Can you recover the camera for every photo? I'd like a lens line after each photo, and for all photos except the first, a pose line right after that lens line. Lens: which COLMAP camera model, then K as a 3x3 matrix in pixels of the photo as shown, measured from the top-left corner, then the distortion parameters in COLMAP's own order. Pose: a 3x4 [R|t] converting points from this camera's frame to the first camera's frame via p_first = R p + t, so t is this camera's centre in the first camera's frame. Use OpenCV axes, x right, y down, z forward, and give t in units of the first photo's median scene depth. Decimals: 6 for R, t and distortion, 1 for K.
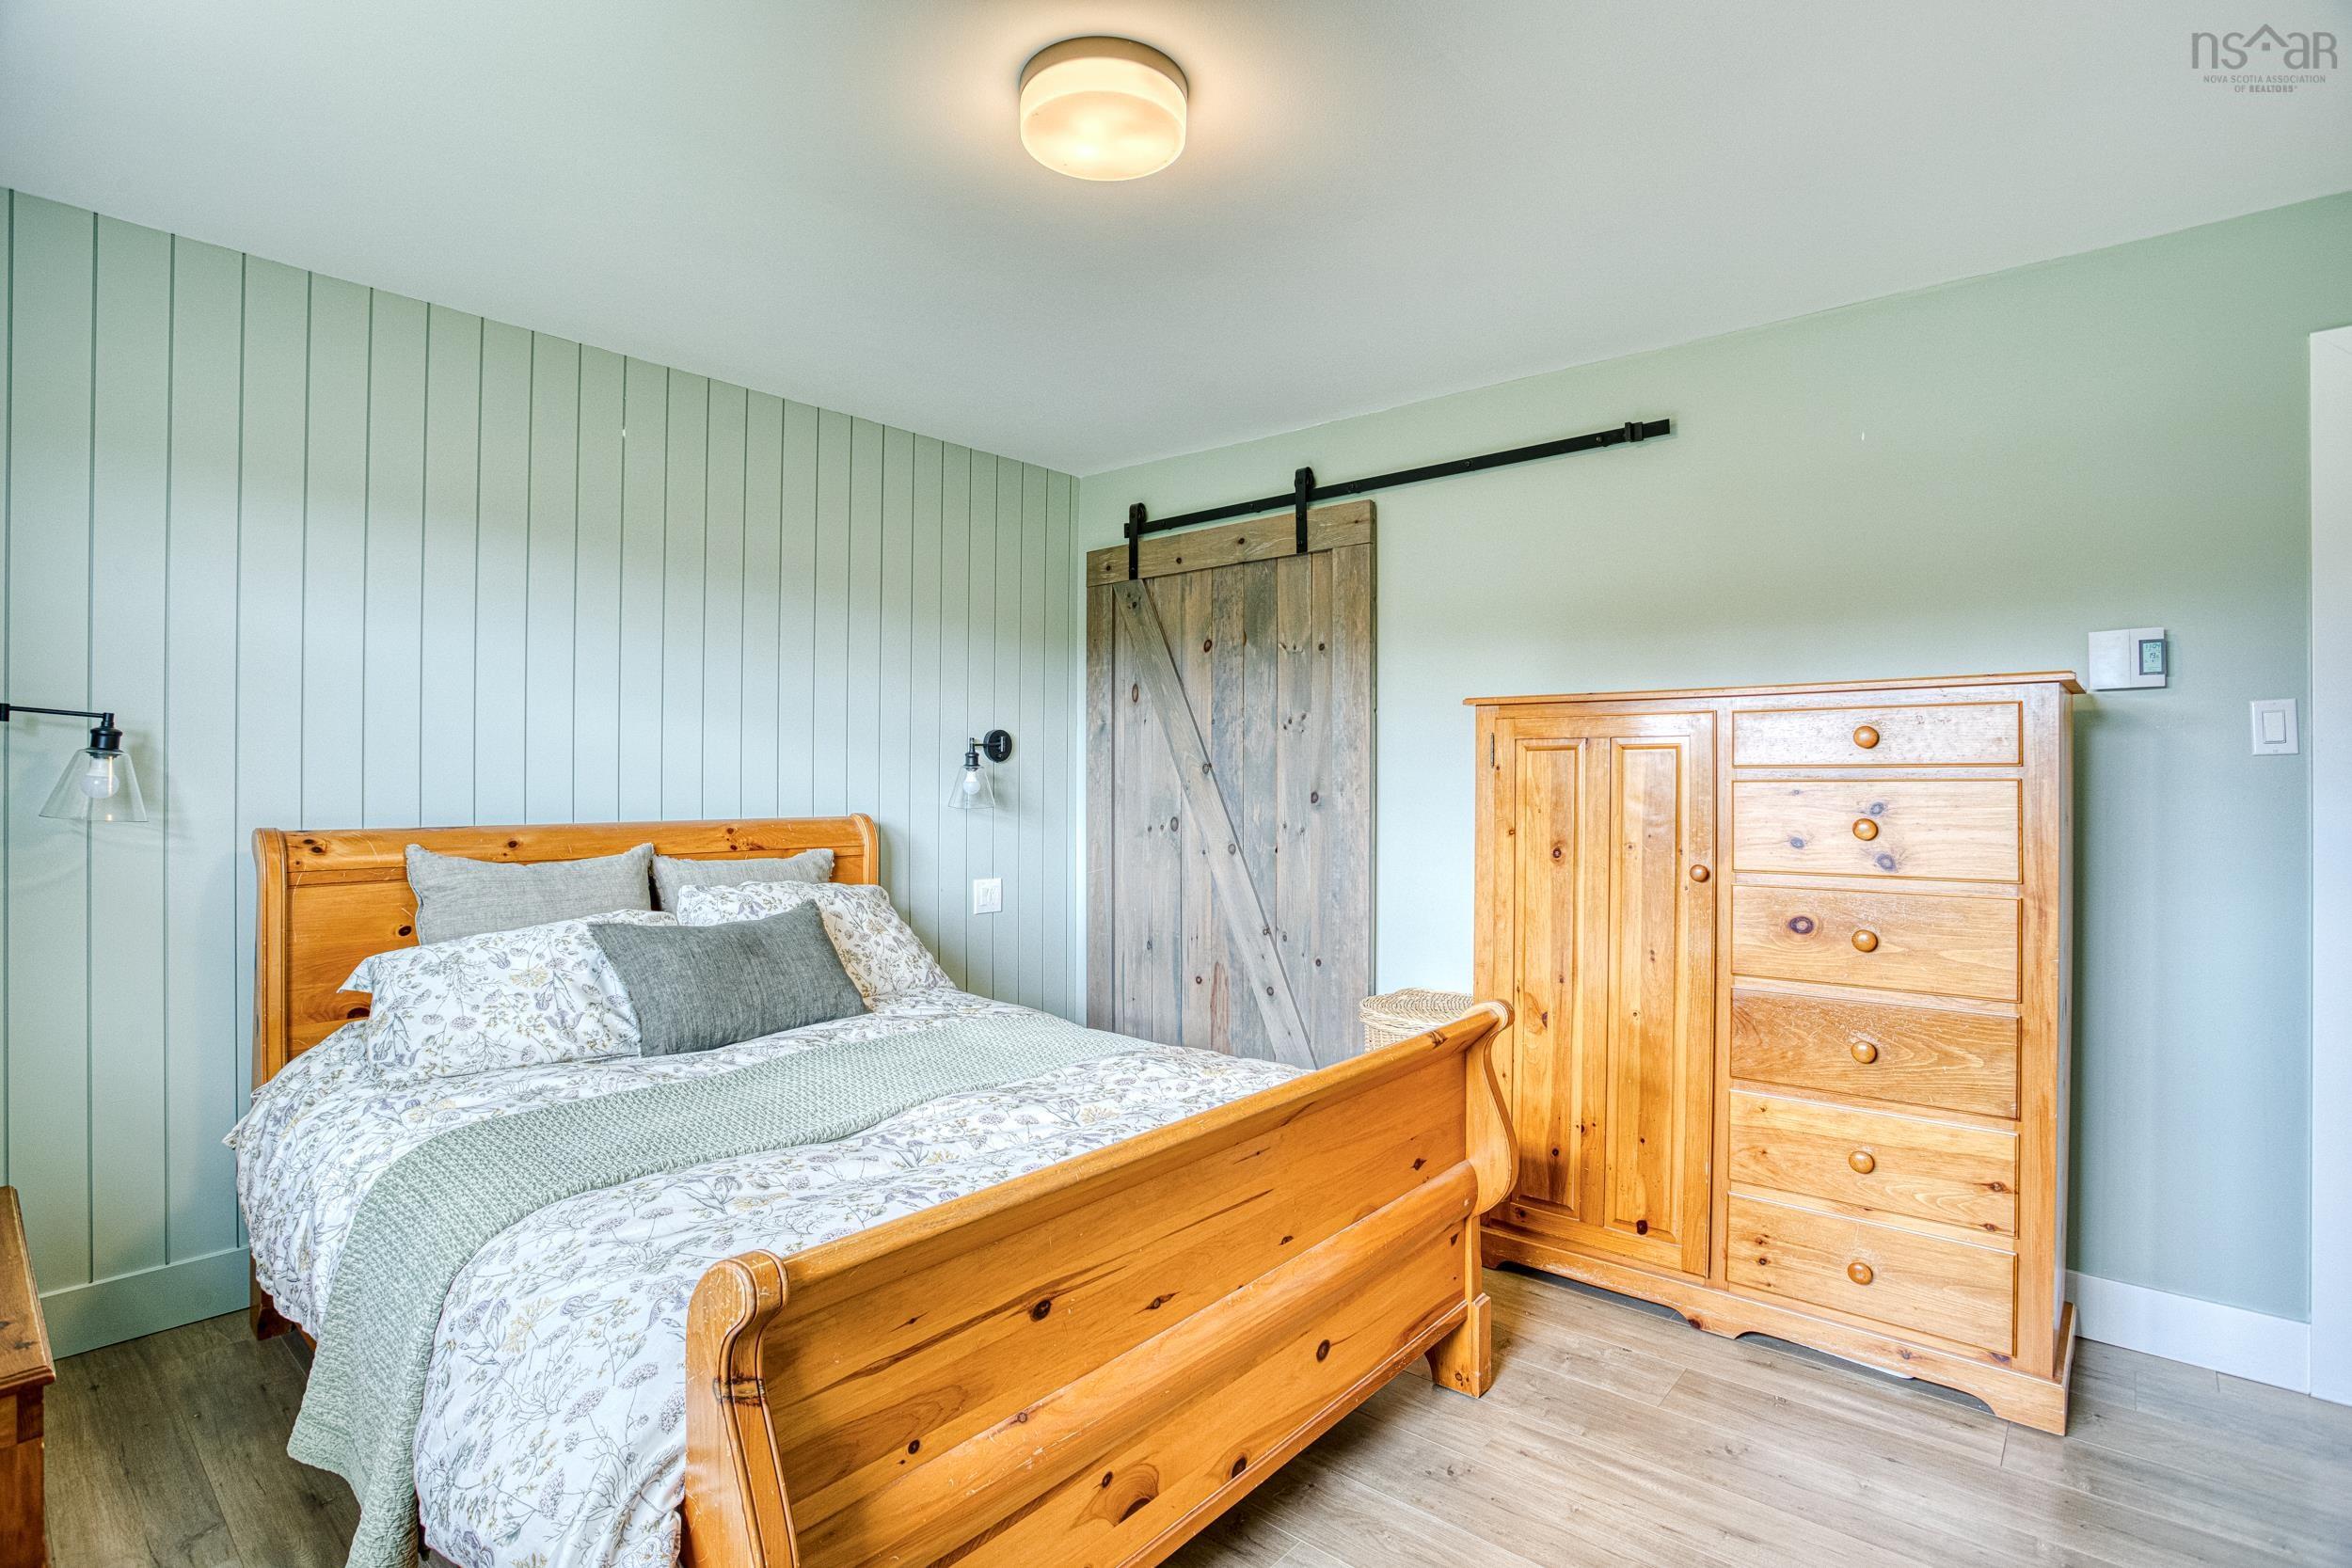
lens RADIAL K [[1144.5, 0, 1164.2], [0, 1144.5, 786.2], [0, 0, 1]] dist [-0.038052, 0.000009]
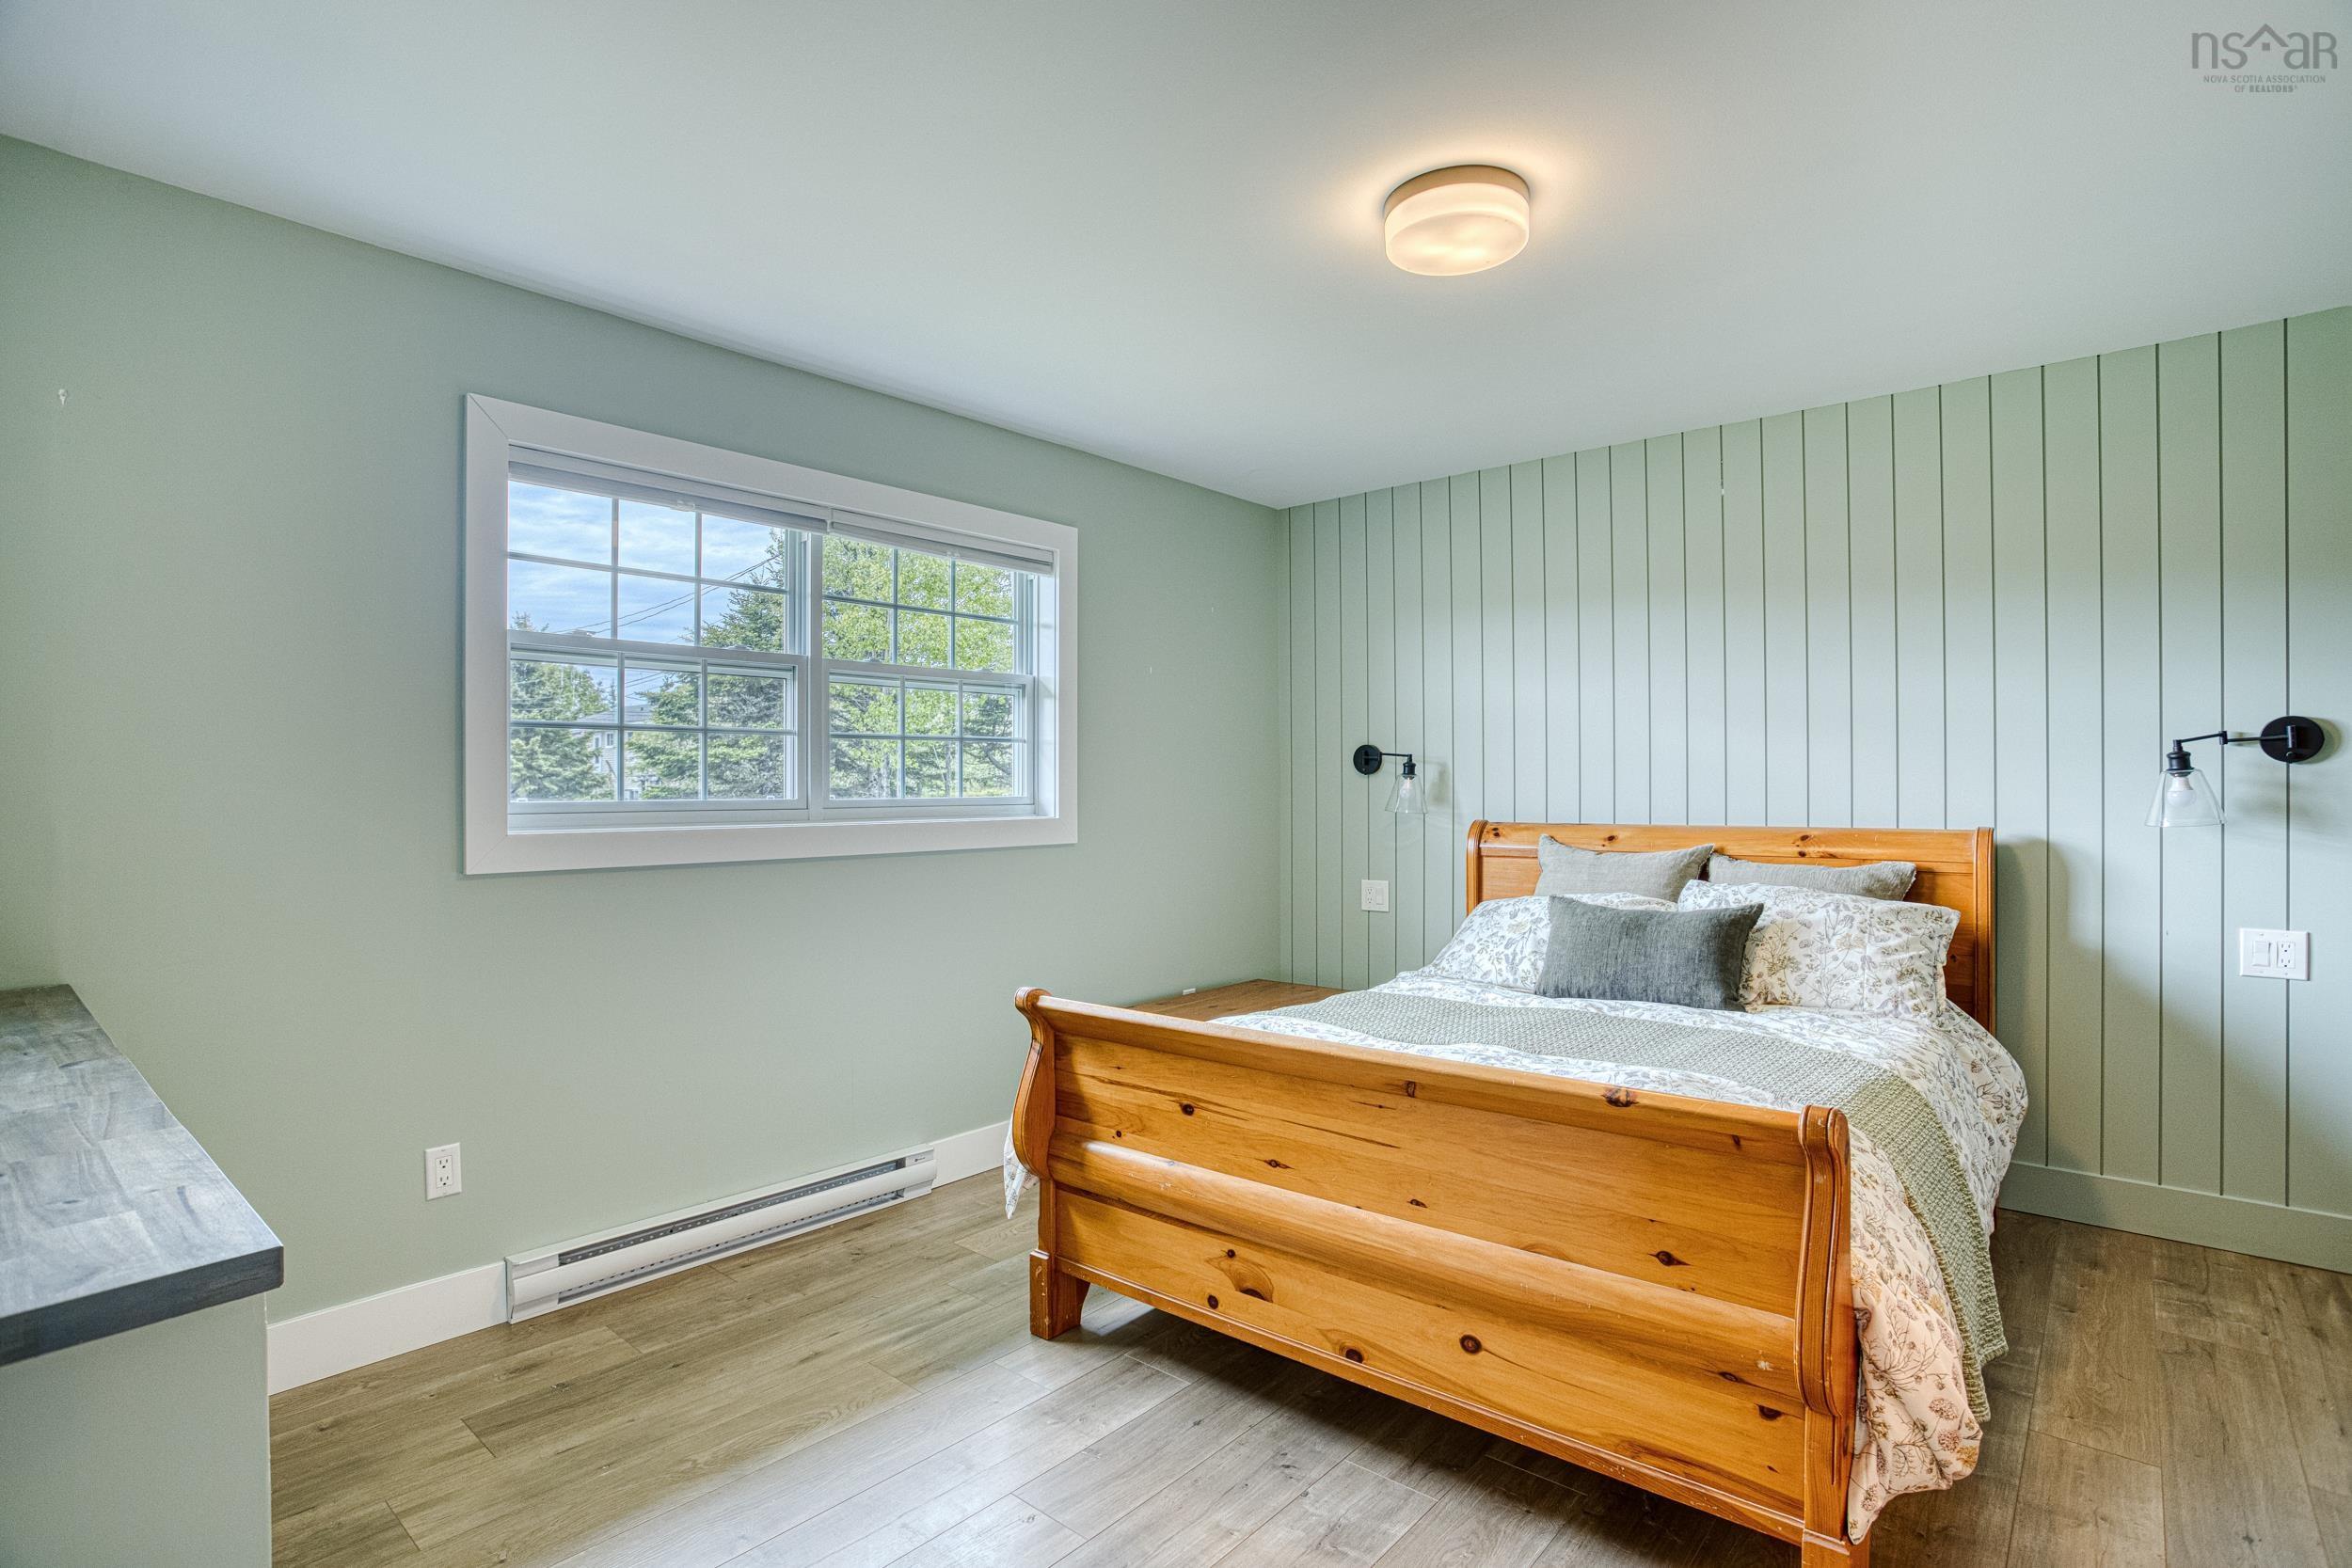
lens RADIAL K [[1144.5, 0, 1164.1], [0, 1144.5, 779.9], [0, 0, 1]] dist [-0.038052, 0.000009]
pose [[0.004154, -0.009785, -0.999943, 0.902506], [-0.004010, 0.999944, -0.009802, -0.002592], [0.999983, 0.004051, 0.004115, 0.550874]]
